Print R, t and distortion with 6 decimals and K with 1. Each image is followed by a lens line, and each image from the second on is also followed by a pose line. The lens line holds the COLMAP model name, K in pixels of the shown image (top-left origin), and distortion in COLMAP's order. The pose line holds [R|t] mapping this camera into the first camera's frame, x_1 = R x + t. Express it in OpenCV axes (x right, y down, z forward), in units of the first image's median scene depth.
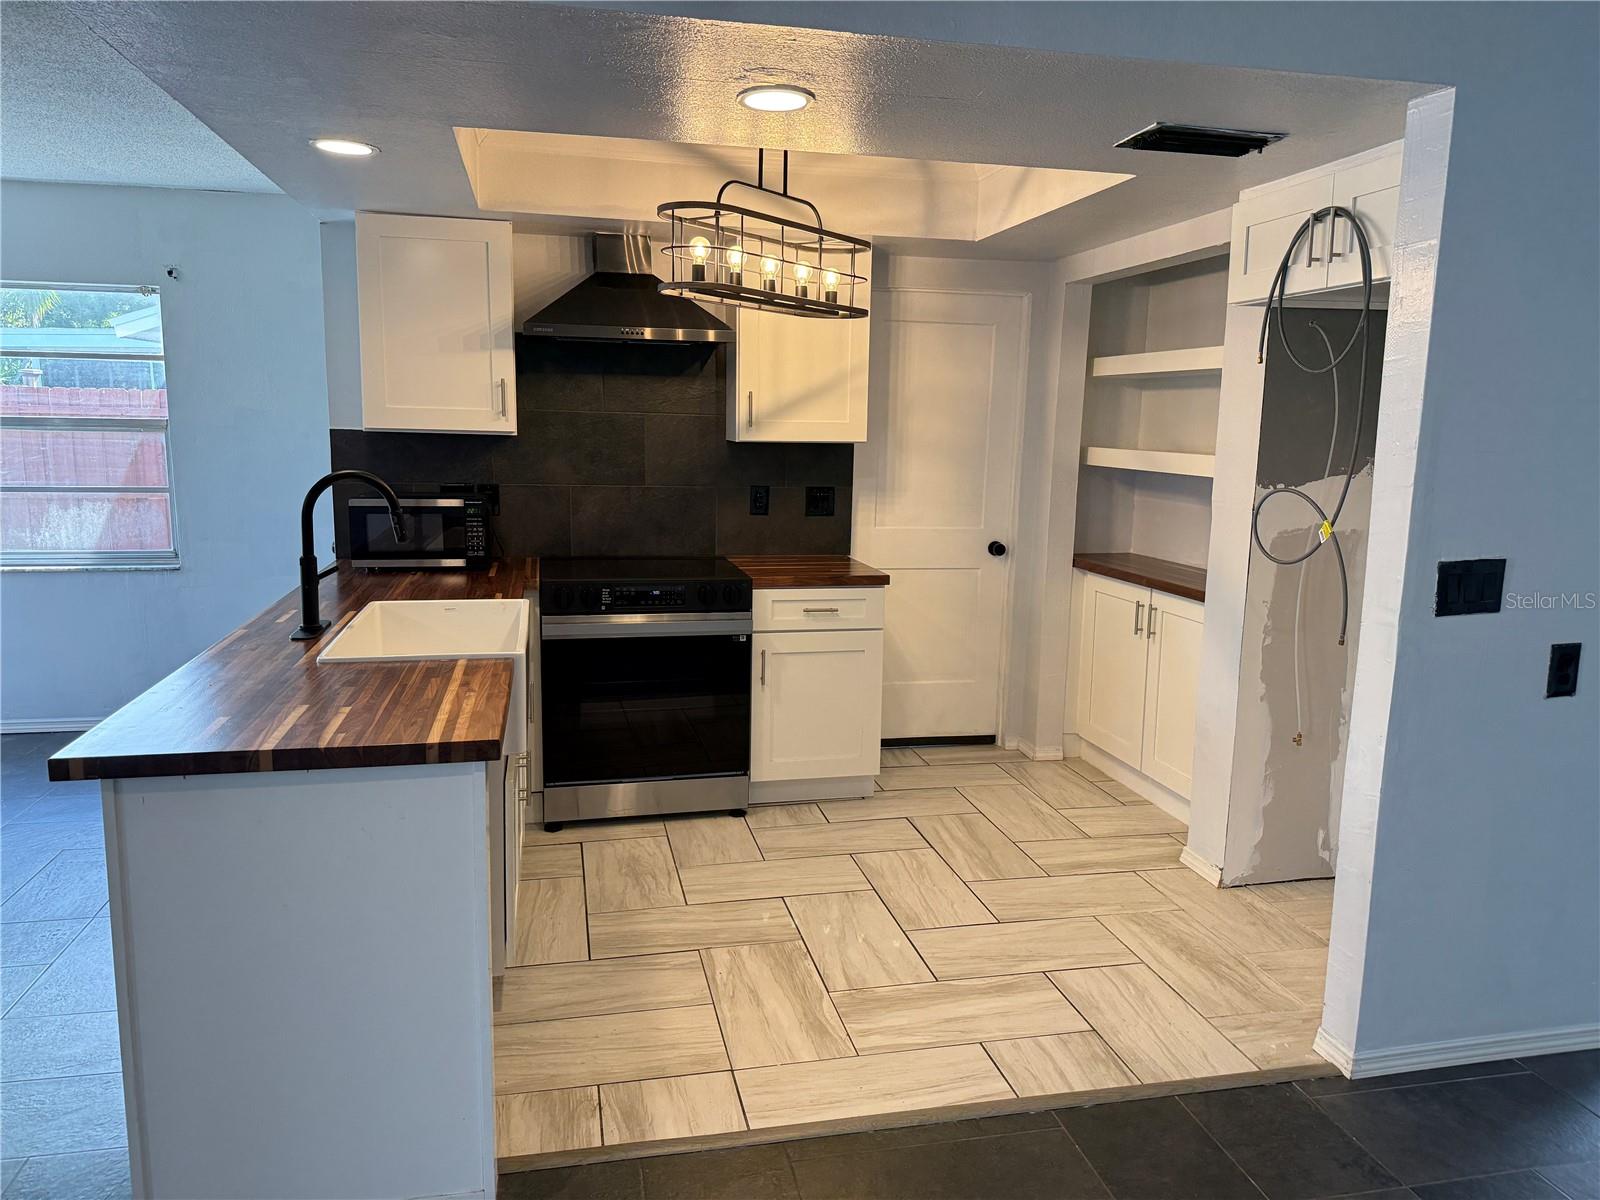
lens RADIAL K [[1111.2, 0, 800.0], [0, 1111.2, 600.0], [0, 0, 1]] dist [0.095909, -0.137108]
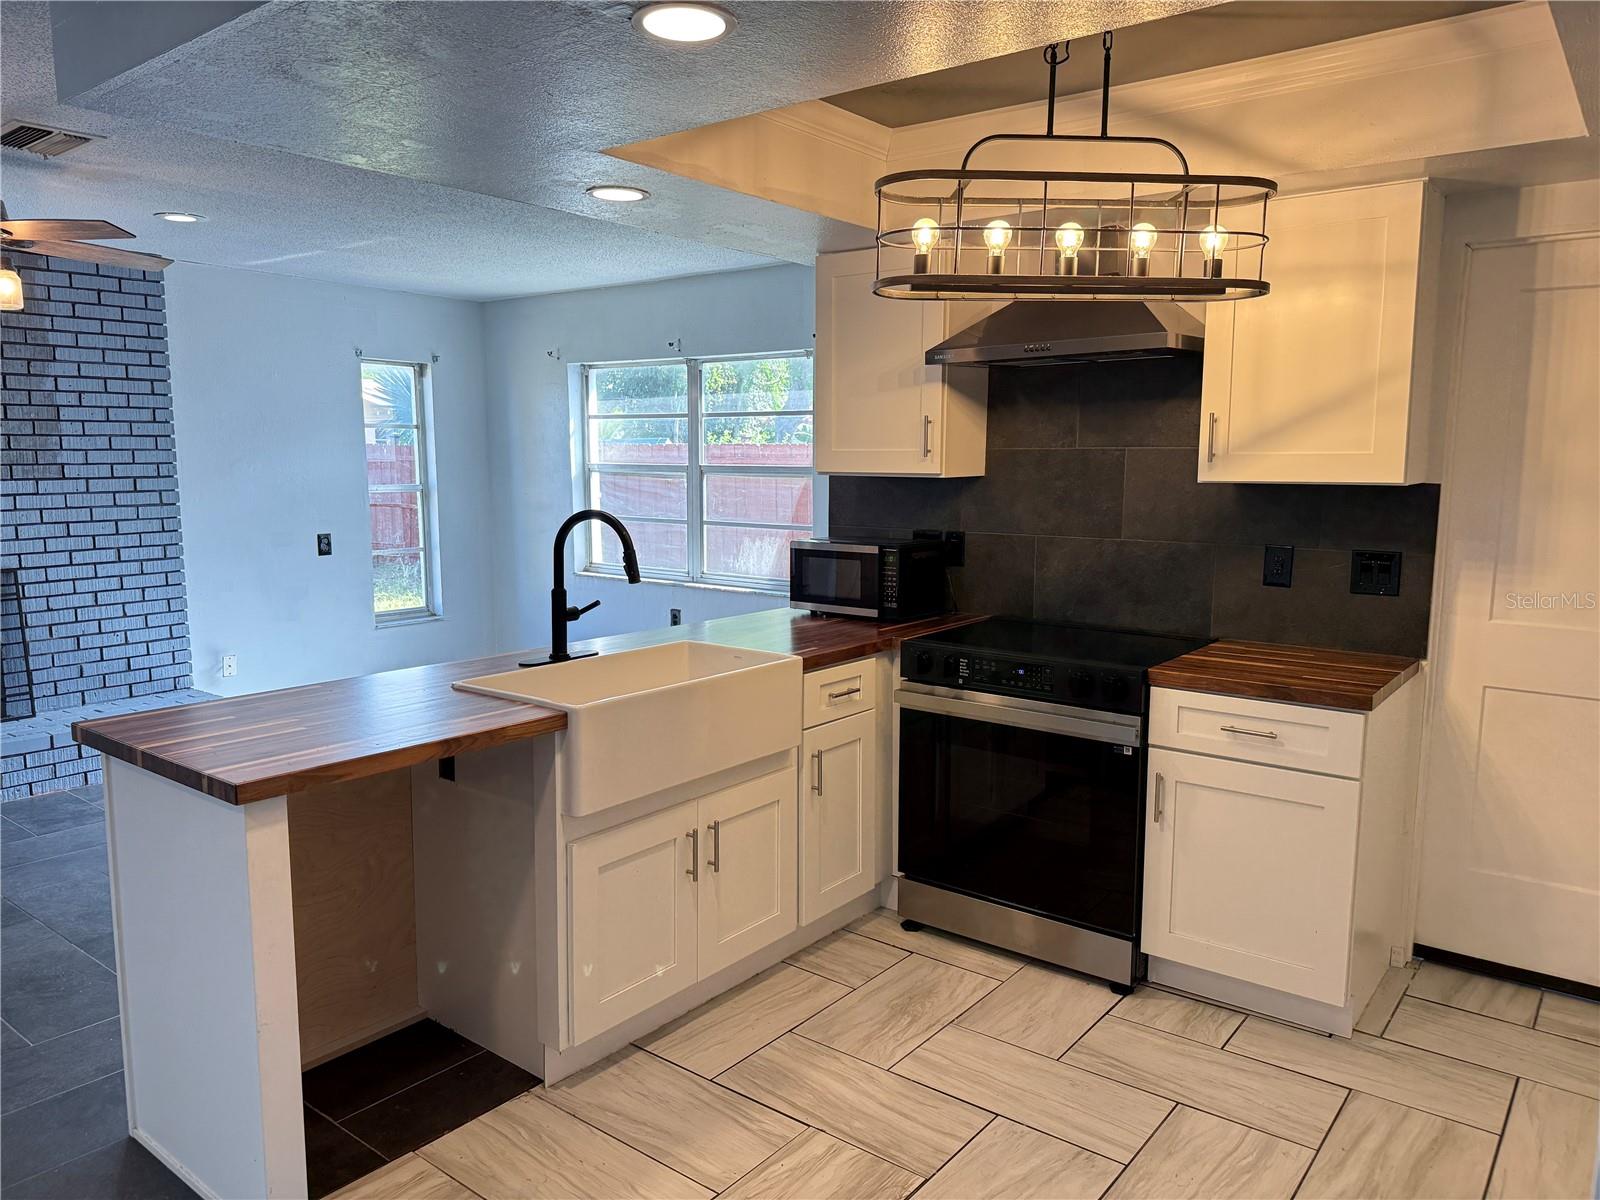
lens RADIAL K [[1125.1, 0, 791.9], [0, 1125.1, 602.7], [0, 0, 1]] dist [0.068447, -0.078015]
pose [[0.634085, 0.083401, -0.768753, 0.371343], [-0.114227, 0.993362, 0.013552, -0.046678], [0.764780, 0.079219, 0.639402, 0.348619]]
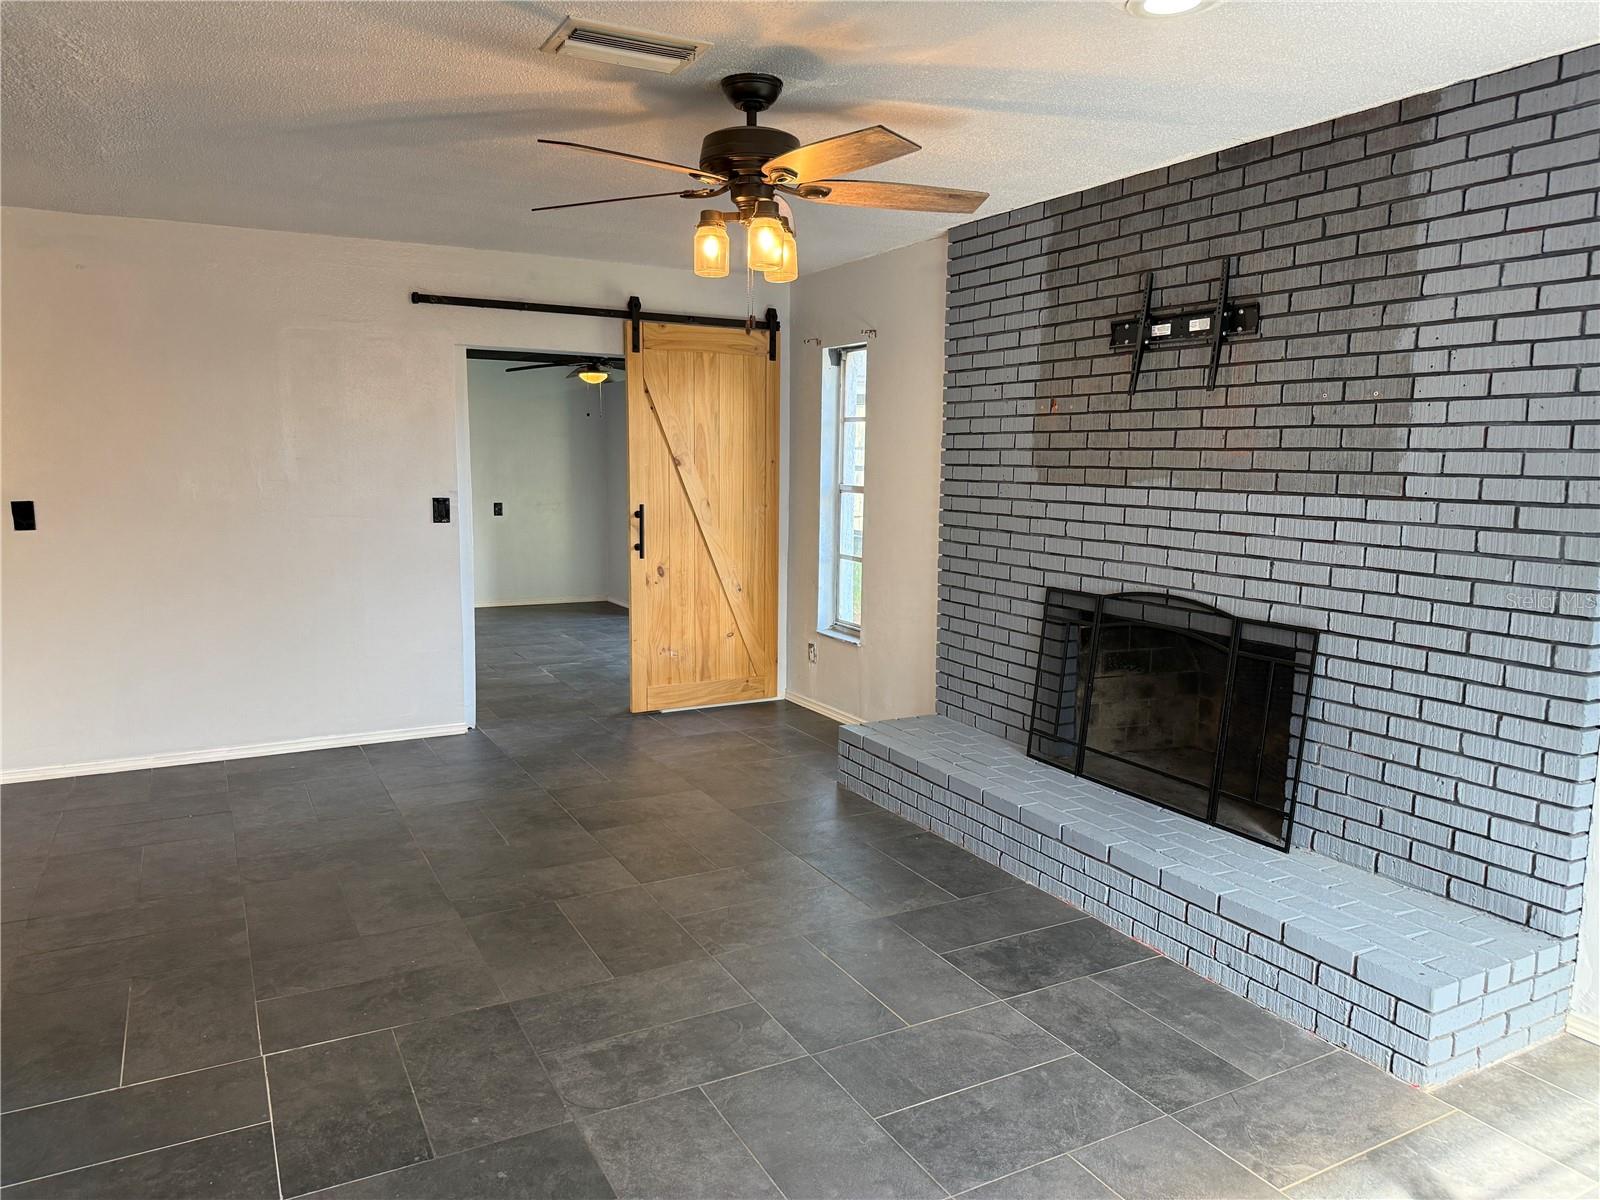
lens RADIAL K [[1111.2, 0, 800.0], [0, 1111.2, 600.0], [0, 0, 1]] dist [0.095909, -0.137108]
pose [[-0.961379, 0.009432, -0.275068, -0.580082], [-0.071437, 0.956610, 0.282478, -0.198114], [0.265797, 0.291218, -0.918991, 1.162106]]
